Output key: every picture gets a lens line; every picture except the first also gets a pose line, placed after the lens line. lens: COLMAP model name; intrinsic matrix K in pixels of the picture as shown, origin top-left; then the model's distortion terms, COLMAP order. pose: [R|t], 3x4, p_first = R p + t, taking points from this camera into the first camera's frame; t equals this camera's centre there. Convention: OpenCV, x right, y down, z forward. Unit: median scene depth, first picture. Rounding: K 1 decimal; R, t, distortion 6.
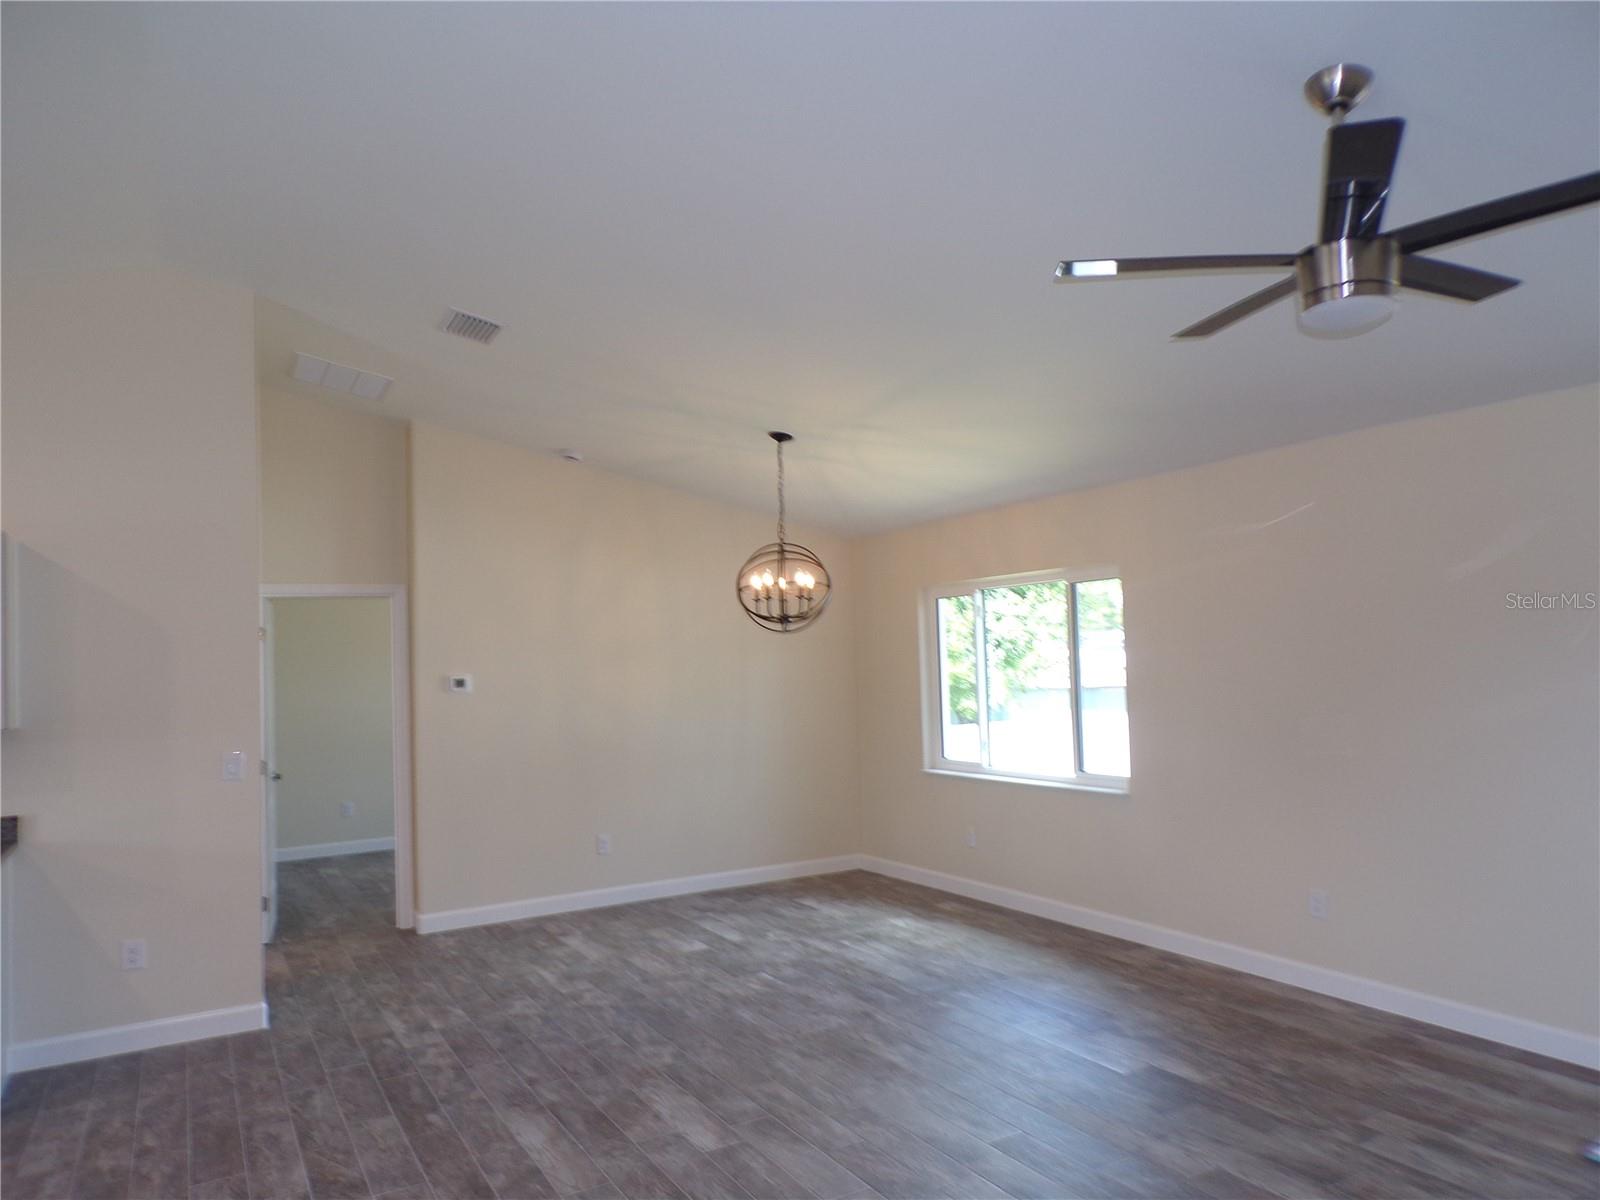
lens RADIAL K [[1090.5, 0, 804.9], [0, 1090.5, 611.7], [0, 0, 1]] dist [0.009793, 0.001141]
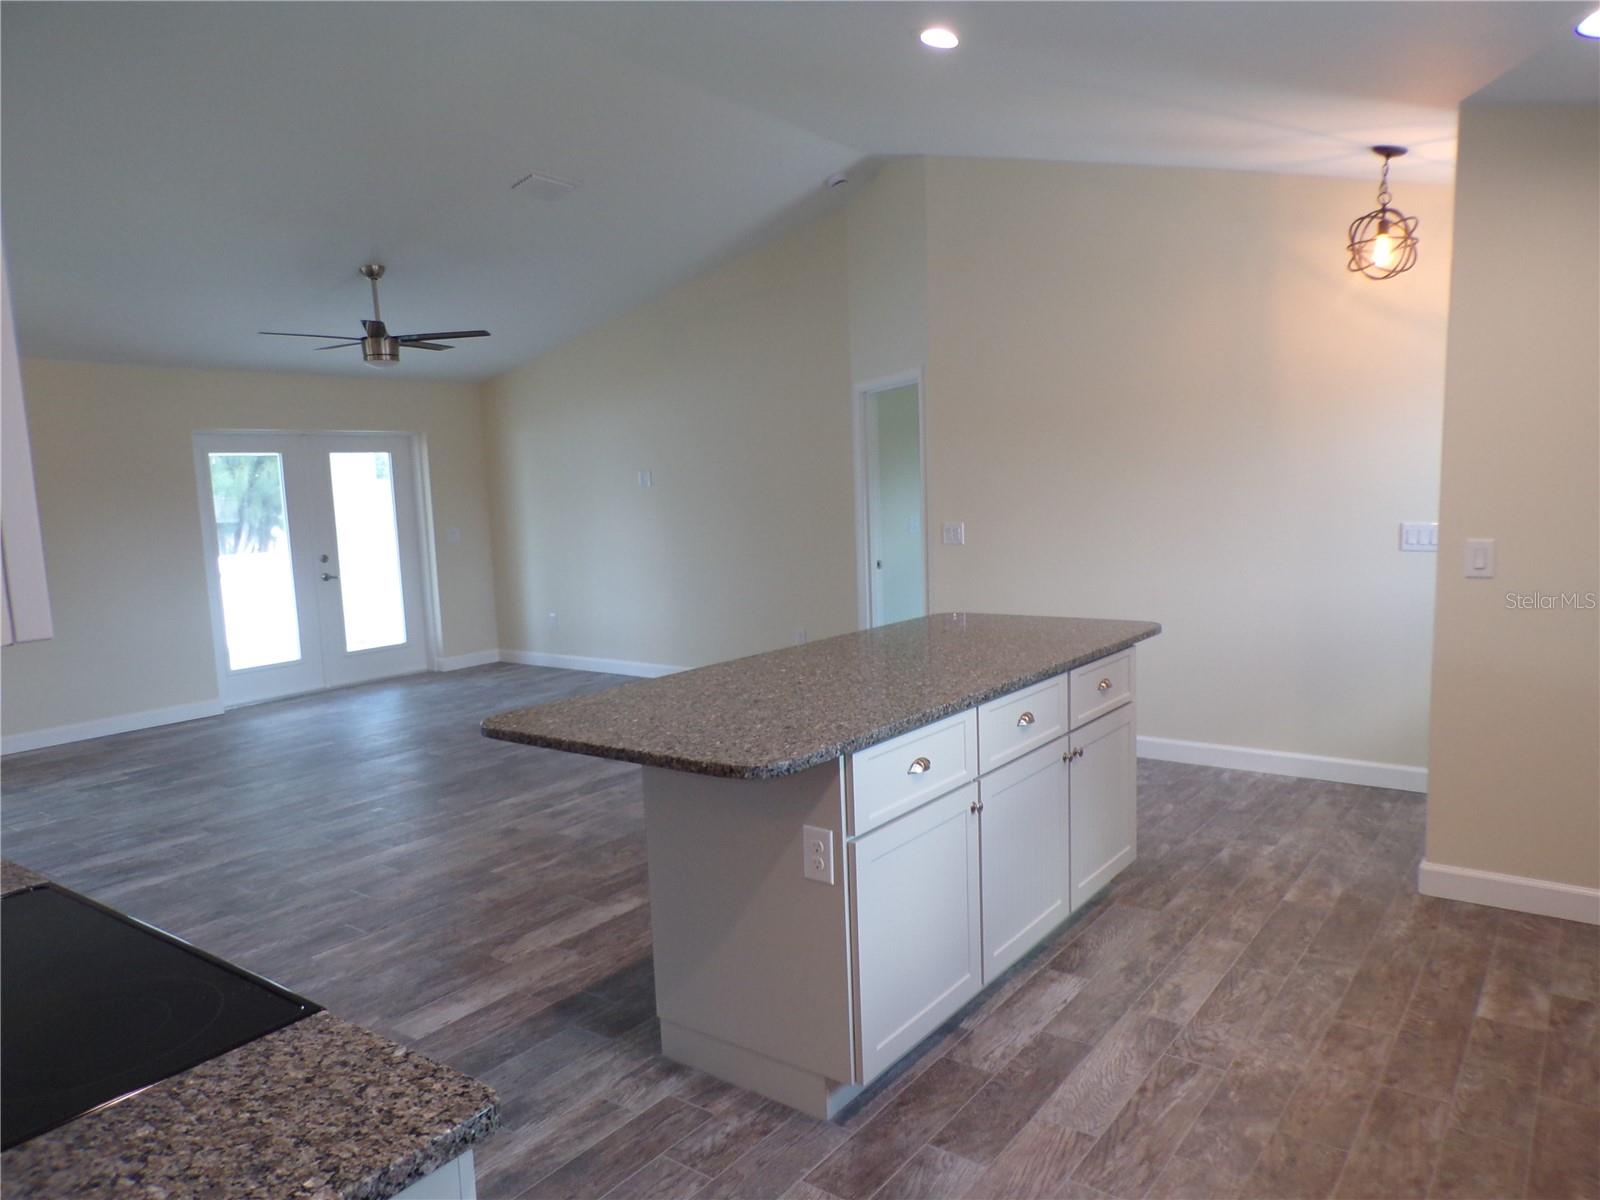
lens RADIAL K [[1090.5, 0, 806.7], [0, 1090.5, 615.1], [0, 0, 1]] dist [0.009793, 0.001141]
pose [[-0.396800, -0.063813, 0.915684, -1.439595], [0.010854, 0.997185, 0.074196, 0.086970], [-0.917841, 0.039380, -0.394990, 0.700563]]
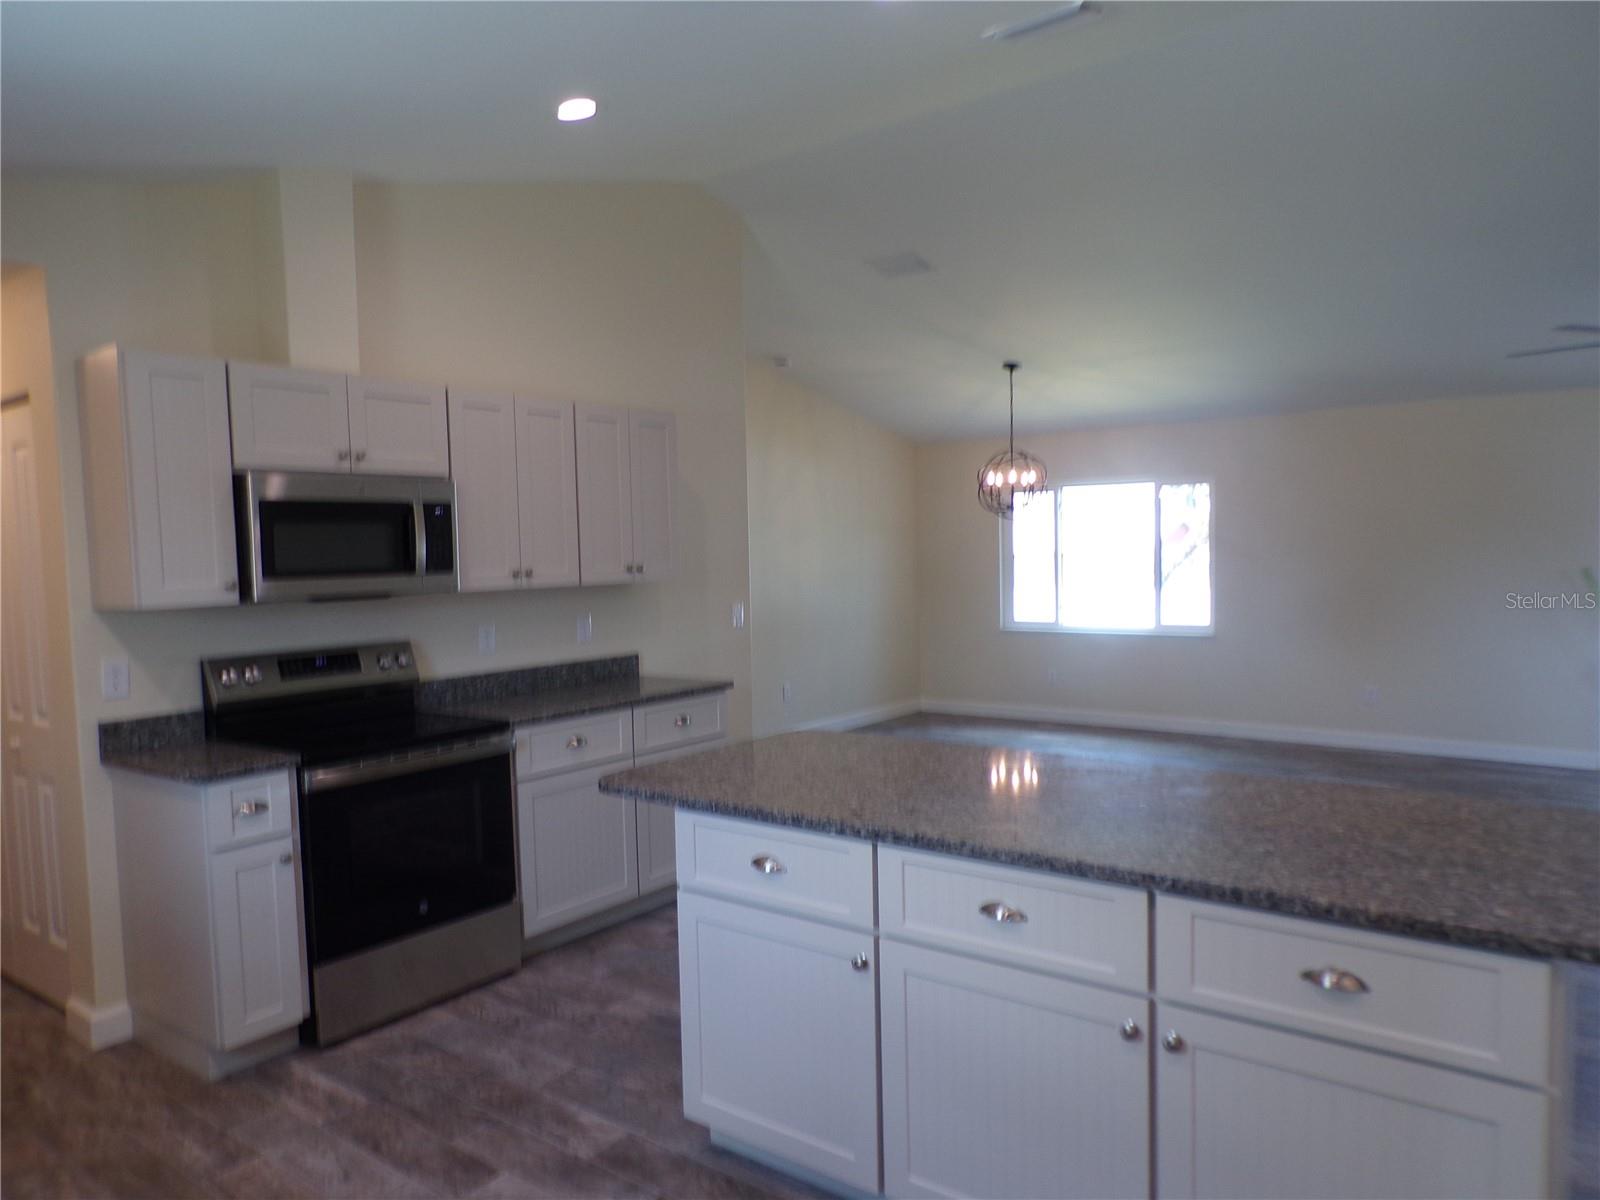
lens RADIAL K [[1090.5, 0, 812.7], [0, 1090.5, 622.7], [0, 0, 1]] dist [0.009793, 0.001141]
pose [[0.916015, -0.009351, 0.401035, -1.098951], [-0.033066, 0.994566, 0.098716, 0.030480], [-0.399779, -0.103686, 0.910728, -0.165667]]
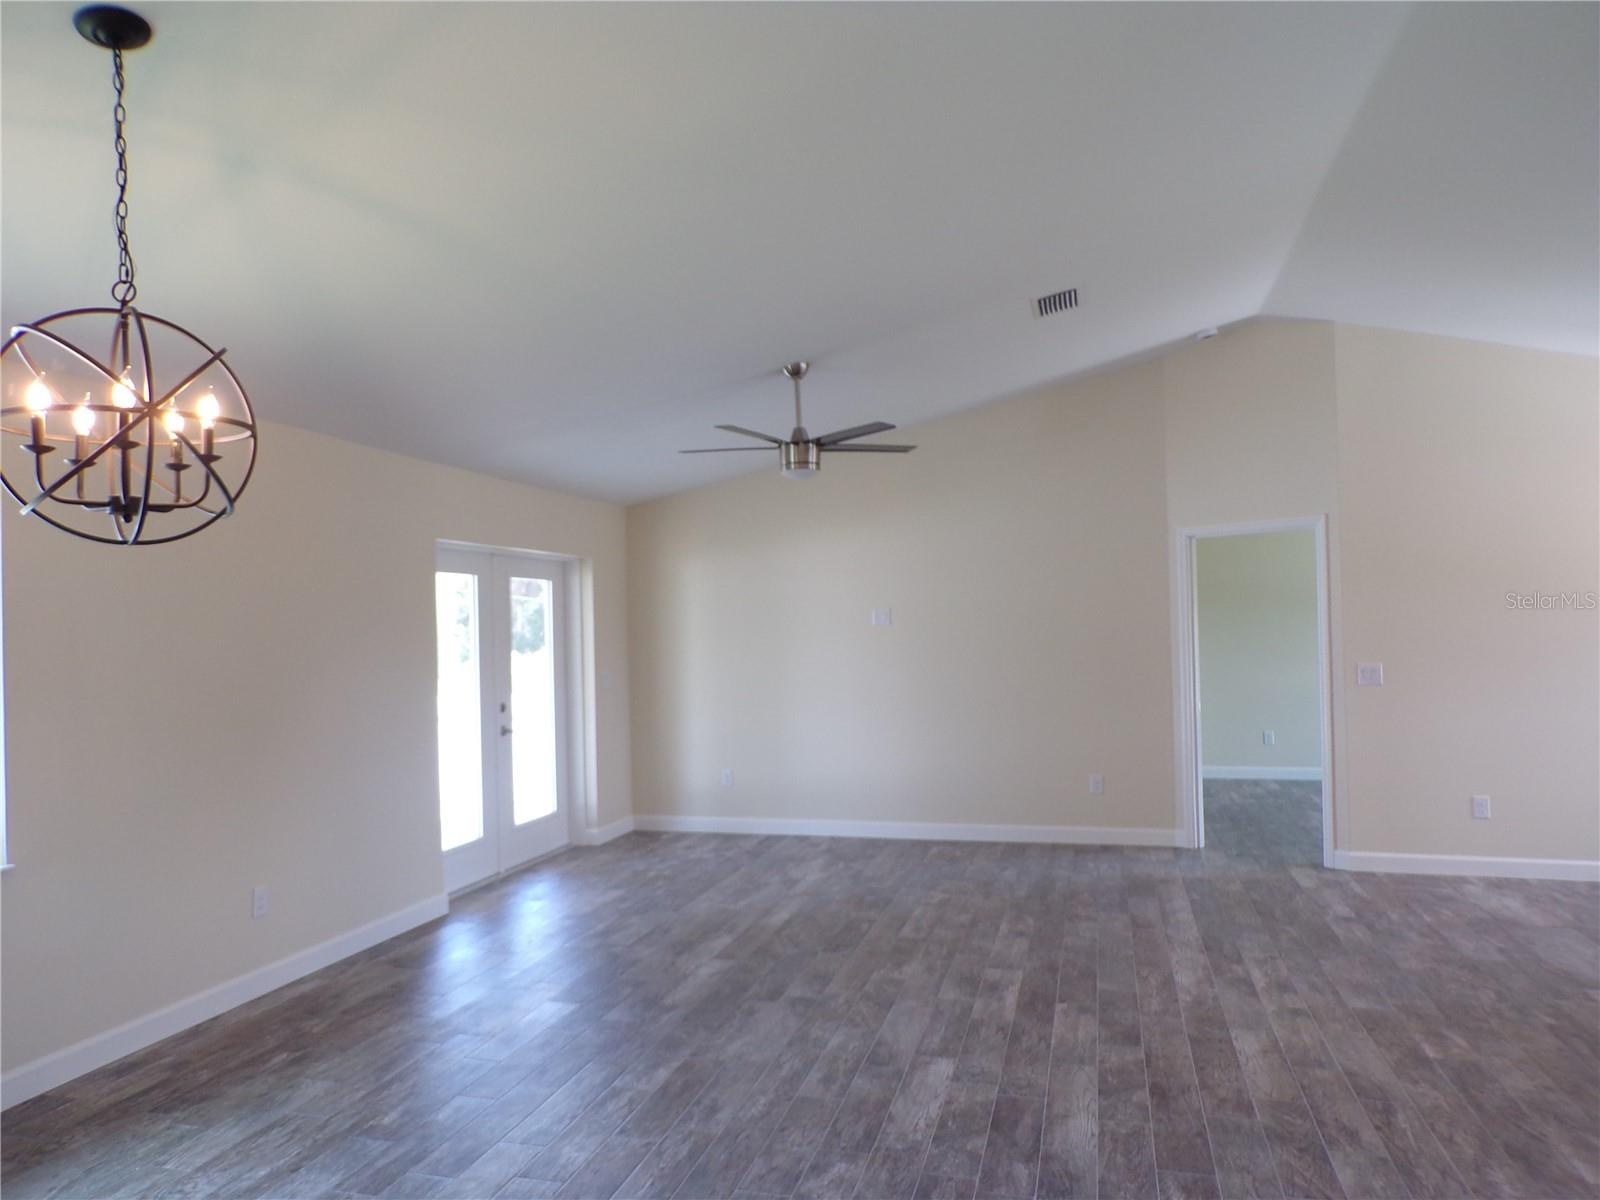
lens RADIAL K [[1090.5, 0, 806.0], [0, 1090.5, 602.6], [0, 0, 1]] dist [0.009793, 0.001141]
pose [[-0.708665, 0.065233, 0.702523, -0.655663], [0.011375, 0.996644, -0.081070, 0.105464], [-0.705453, -0.049460, -0.707029, 1.590961]]
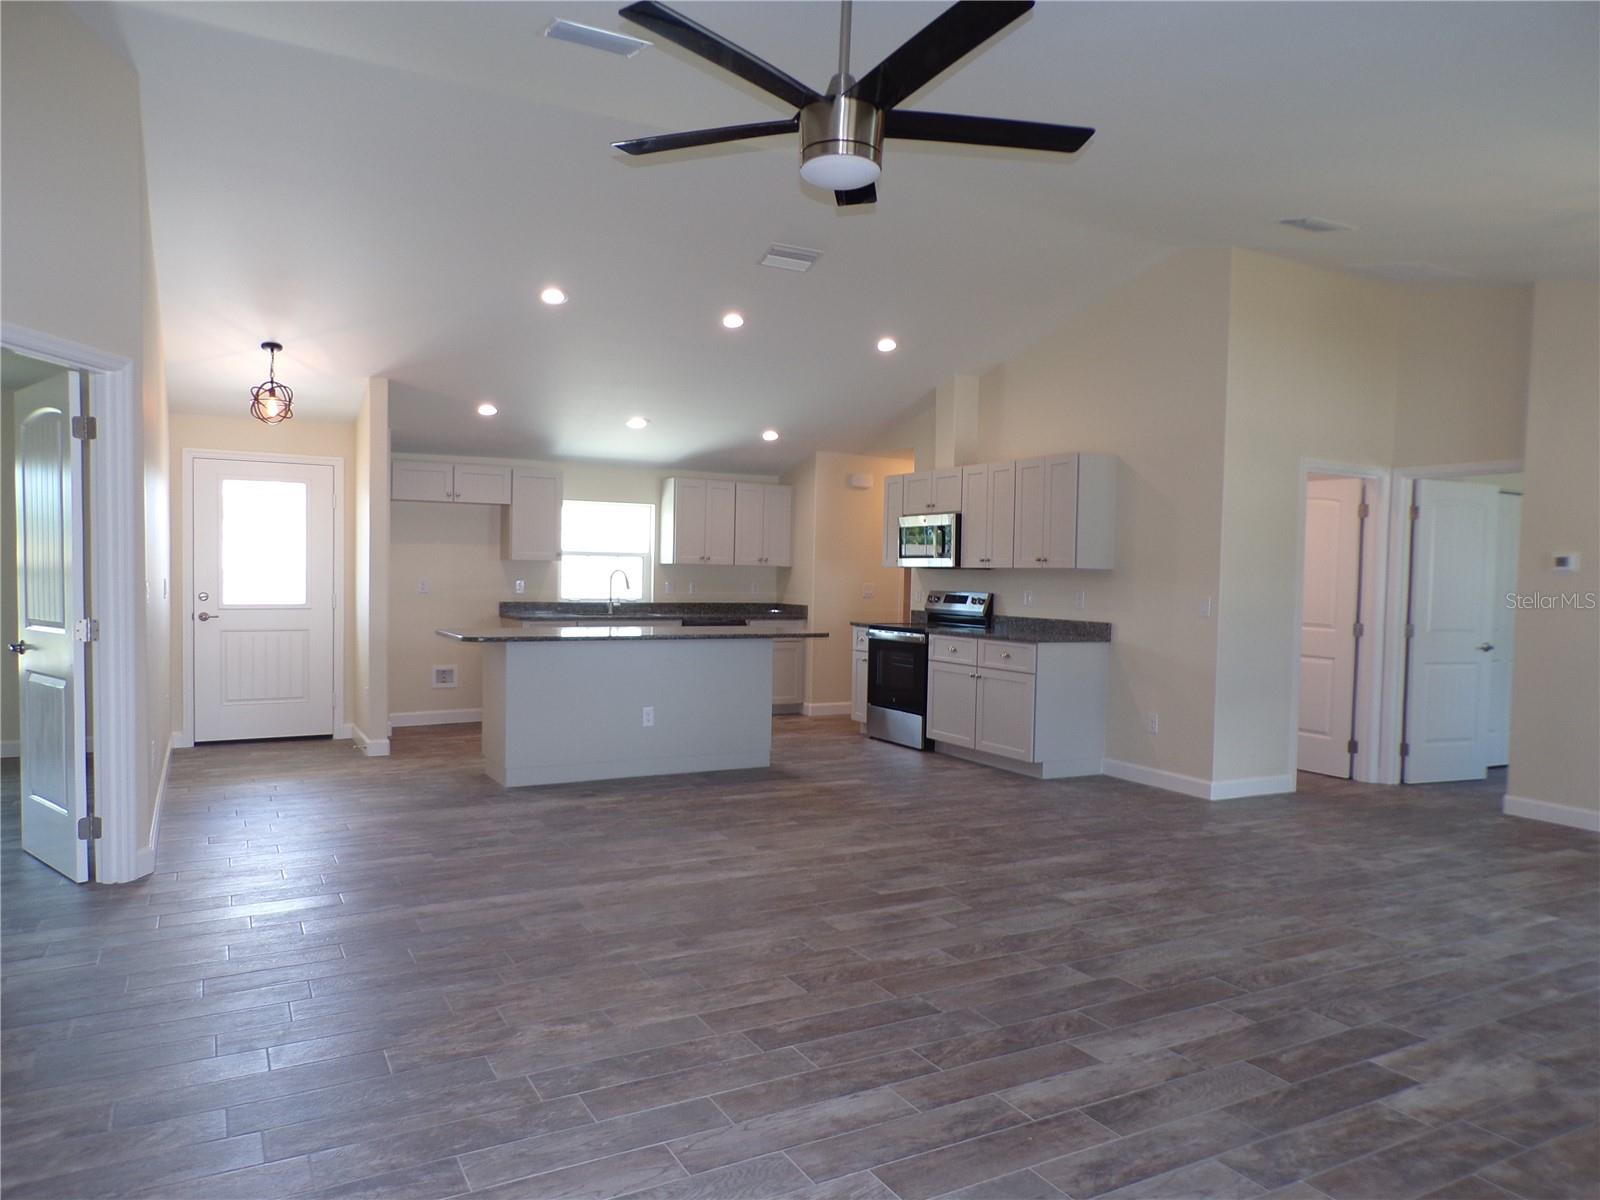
lens RADIAL K [[1090.5, 0, 801.6], [0, 1090.5, 607.2], [0, 0, 1]] dist [0.009793, 0.001141]
pose [[-0.011990, 0.064583, -0.997840, 1.003623], [0.025118, 0.997617, 0.064267, 0.047464], [0.999613, -0.024293, -0.013584, 0.603717]]
